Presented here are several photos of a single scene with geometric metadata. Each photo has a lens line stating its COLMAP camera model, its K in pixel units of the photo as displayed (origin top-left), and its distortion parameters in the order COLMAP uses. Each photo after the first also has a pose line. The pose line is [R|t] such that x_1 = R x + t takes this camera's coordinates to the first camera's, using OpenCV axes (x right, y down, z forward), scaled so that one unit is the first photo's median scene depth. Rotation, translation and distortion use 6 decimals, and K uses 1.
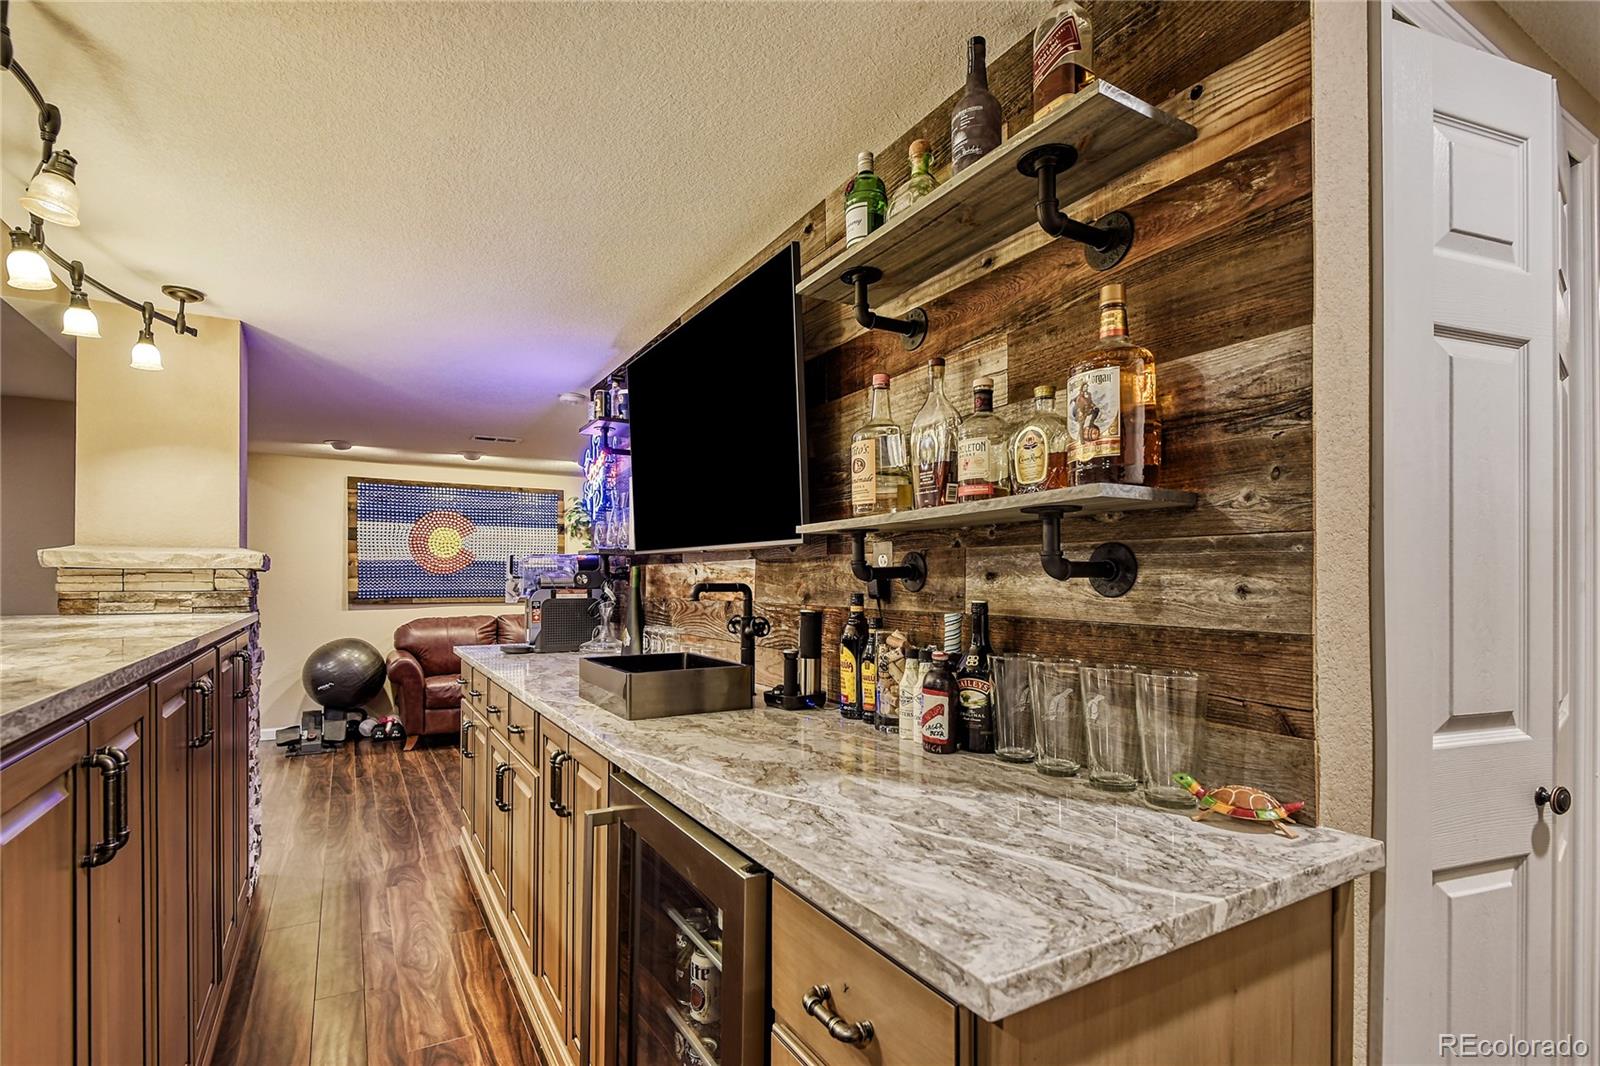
lens RADIAL K [[761.8, 0, 802.7], [0, 761.8, 579.8], [0, 0, 1]] dist [0.003694, -0.000063]
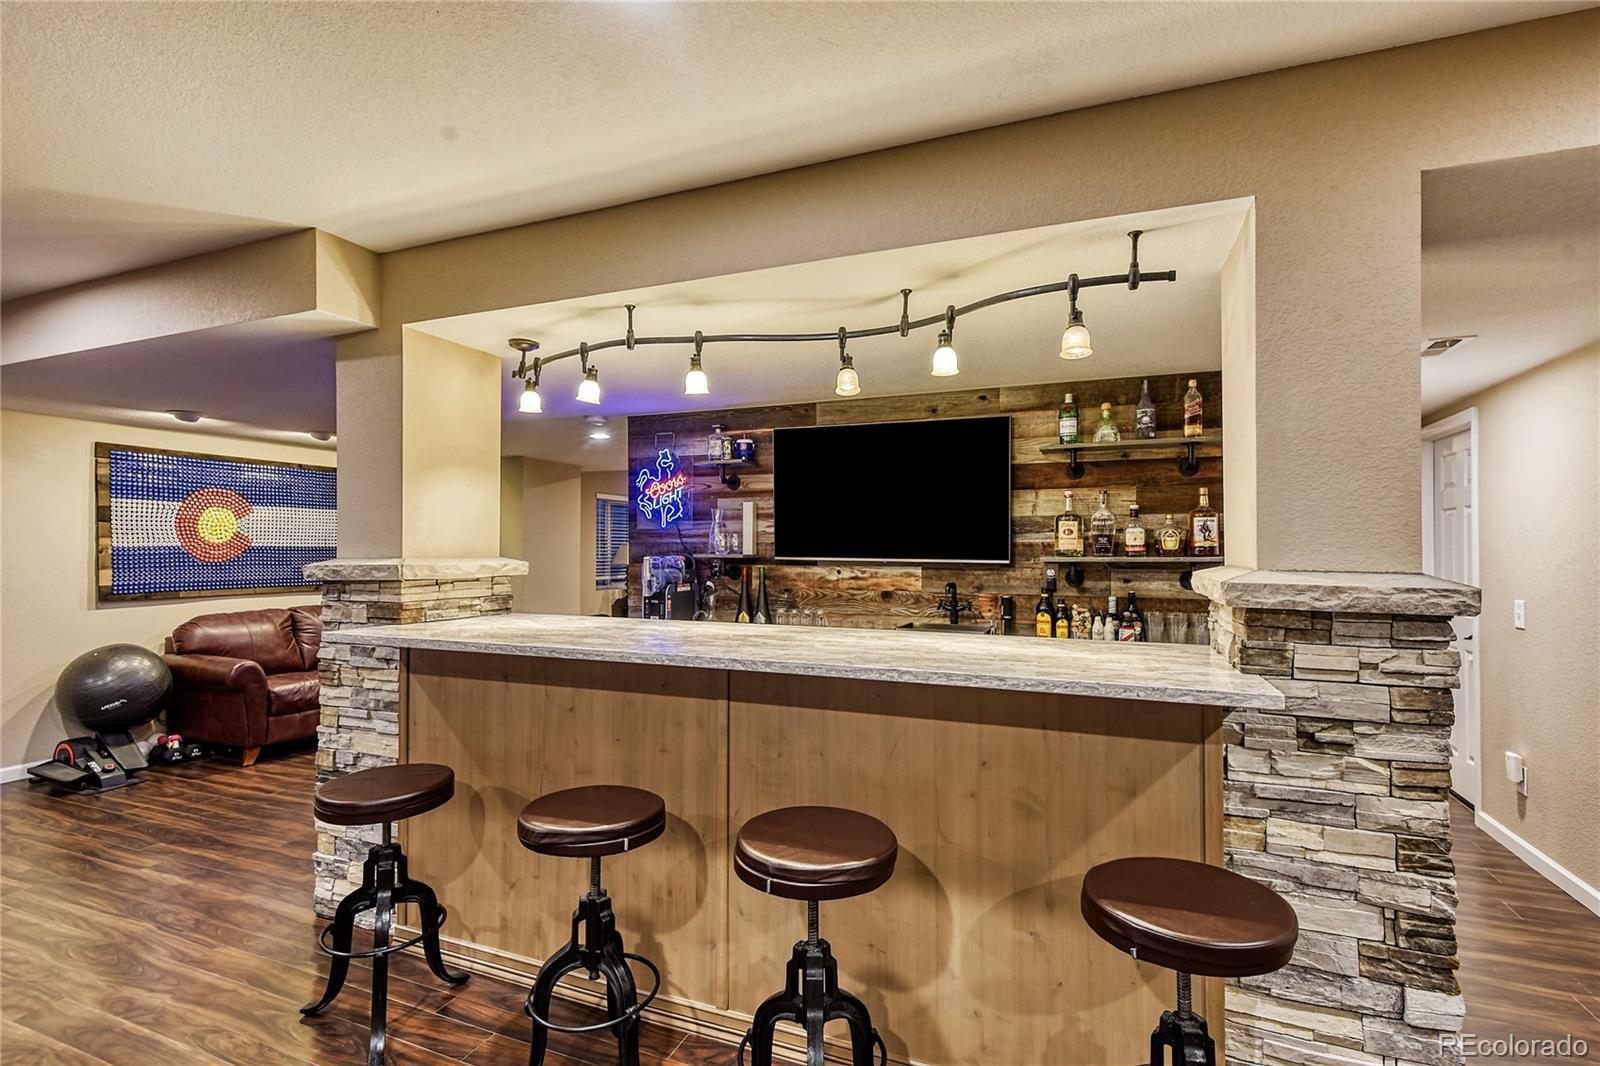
lens RADIAL K [[754.9, 0, 800.0], [0, 754.9, 533.0], [0, 0, 1]] dist [0.012425, -0.000915]
pose [[0.801721, 0.012912, 0.597559, -0.532507], [-0.001615, 0.999810, -0.019437, -0.028679], [-0.597696, 0.014619, 0.801589, -0.088378]]
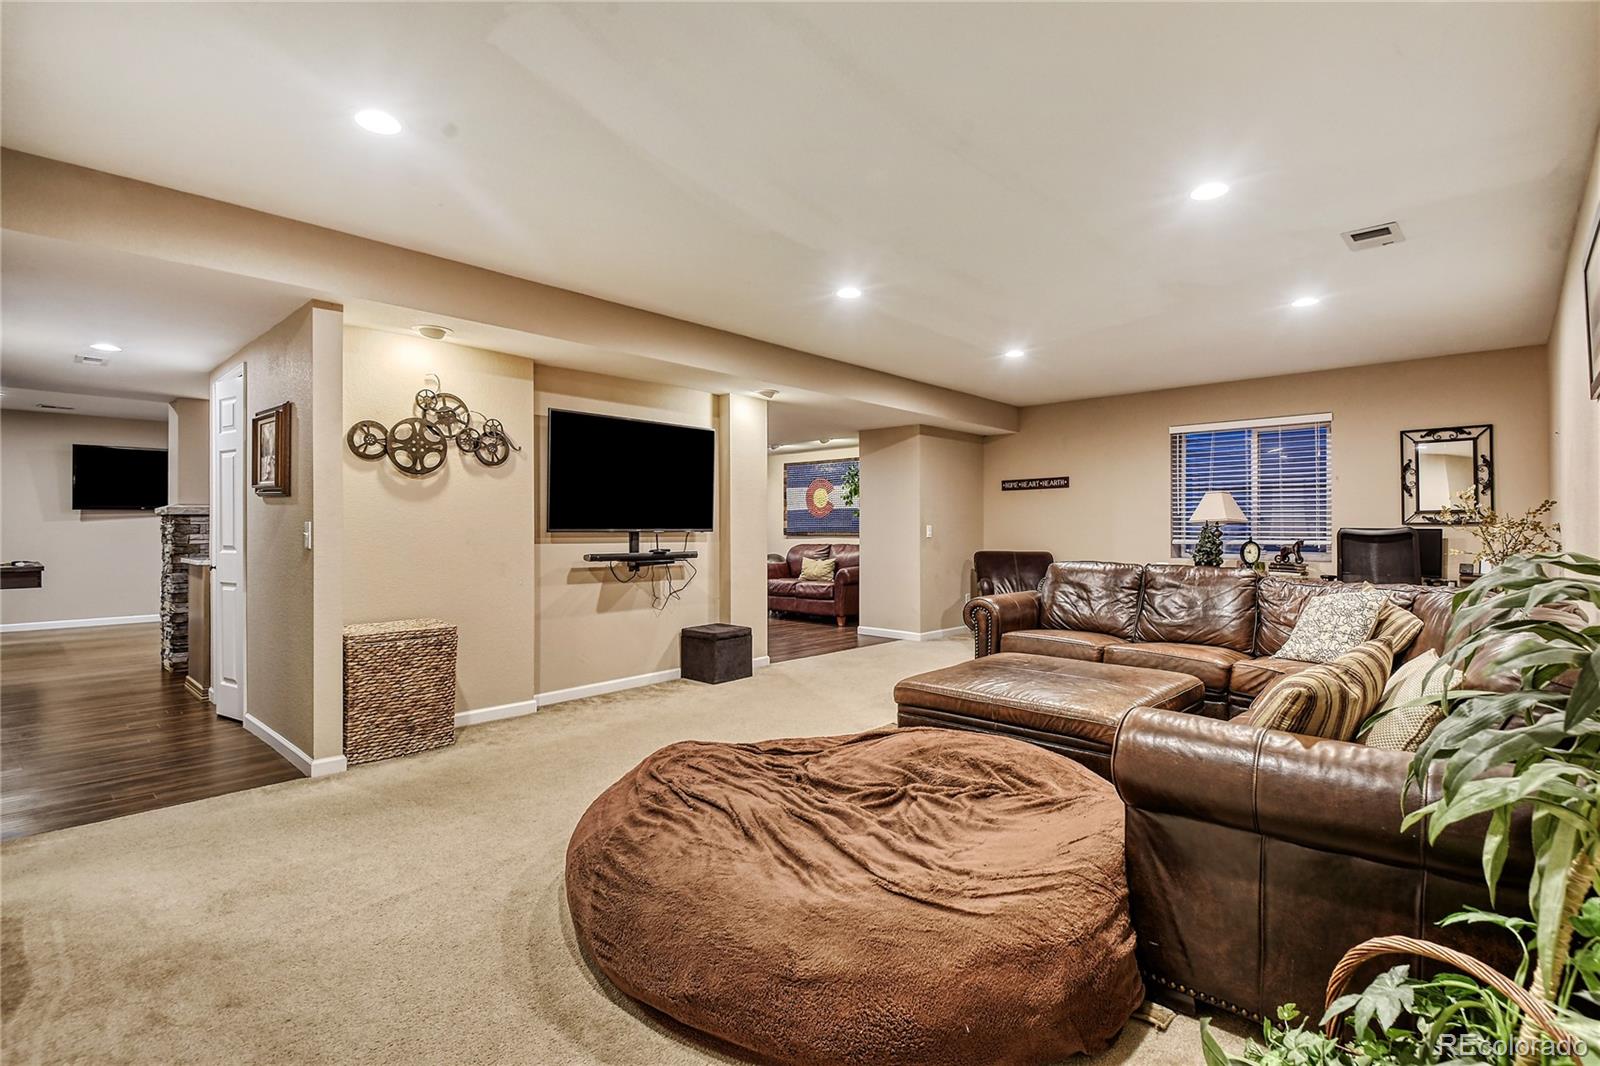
lens RADIAL K [[754.9, 0, 800.0], [0, 754.9, 533.0], [0, 0, 1]] dist [0.012425, -0.000915]
pose [[0.276281, 0.001673, -0.961075, 1.205892], [0.002896, 0.999992, 0.002573, 0.023890], [0.961072, -0.003494, 0.276275, 0.610492]]
